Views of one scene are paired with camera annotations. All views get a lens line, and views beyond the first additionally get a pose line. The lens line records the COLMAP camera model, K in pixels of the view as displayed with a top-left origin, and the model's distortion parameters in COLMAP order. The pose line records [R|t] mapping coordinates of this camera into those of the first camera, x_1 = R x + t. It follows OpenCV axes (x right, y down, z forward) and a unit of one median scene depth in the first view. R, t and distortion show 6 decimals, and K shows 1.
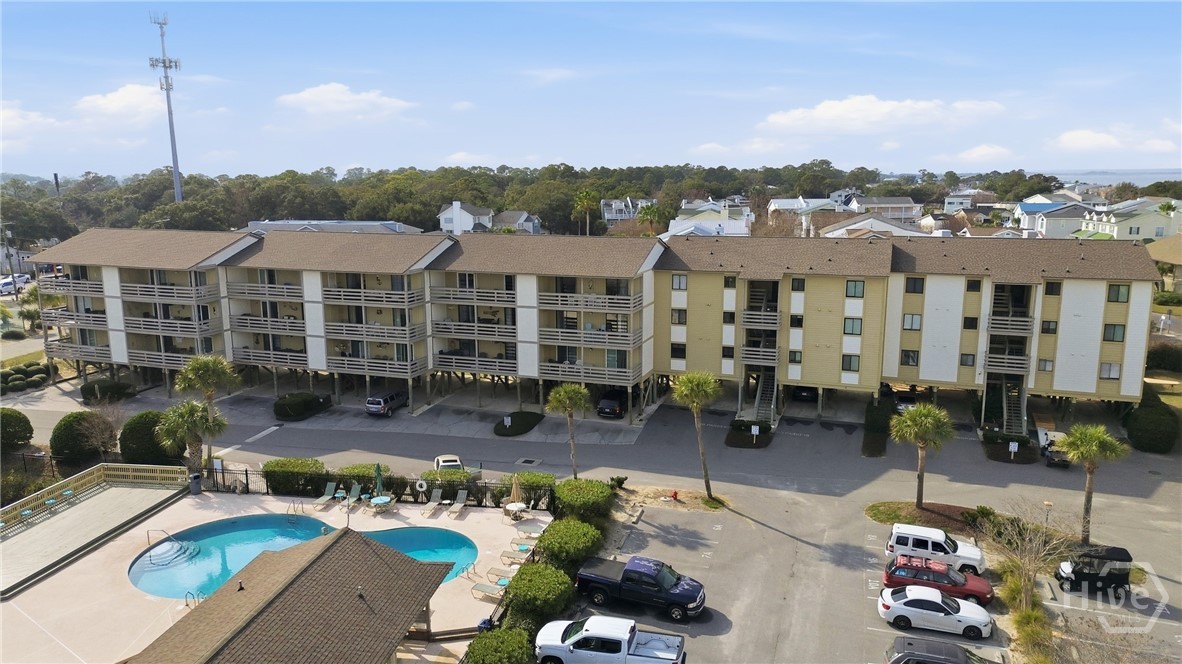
lens RADIAL K [[832.1, 0, 591.0], [0, 832.1, 332.0], [0, 0, 1]] dist [0.083223, -0.090657]
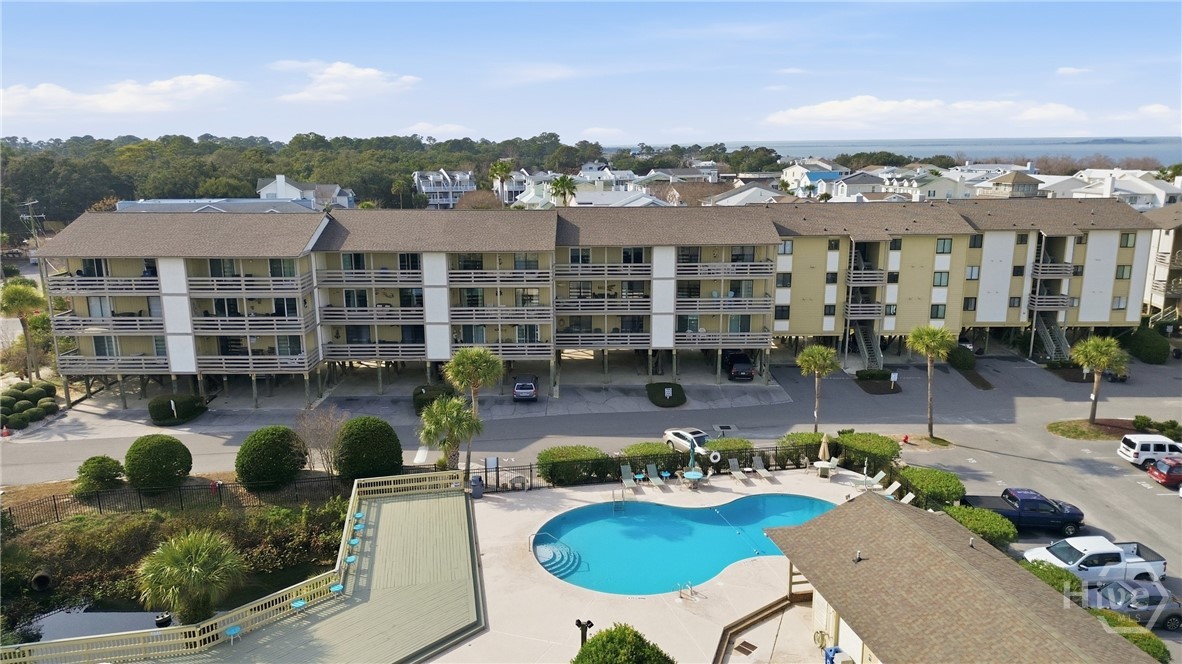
lens RADIAL K [[832.1, 0, 591.0], [0, 832.1, 332.0], [0, 0, 1]] dist [0.083223, -0.090657]
pose [[0.937138, -0.076048, 0.340572, -0.518645], [0.065217, 0.996937, 0.043156, -0.015126], [-0.342811, -0.018232, 0.939228, 0.086173]]
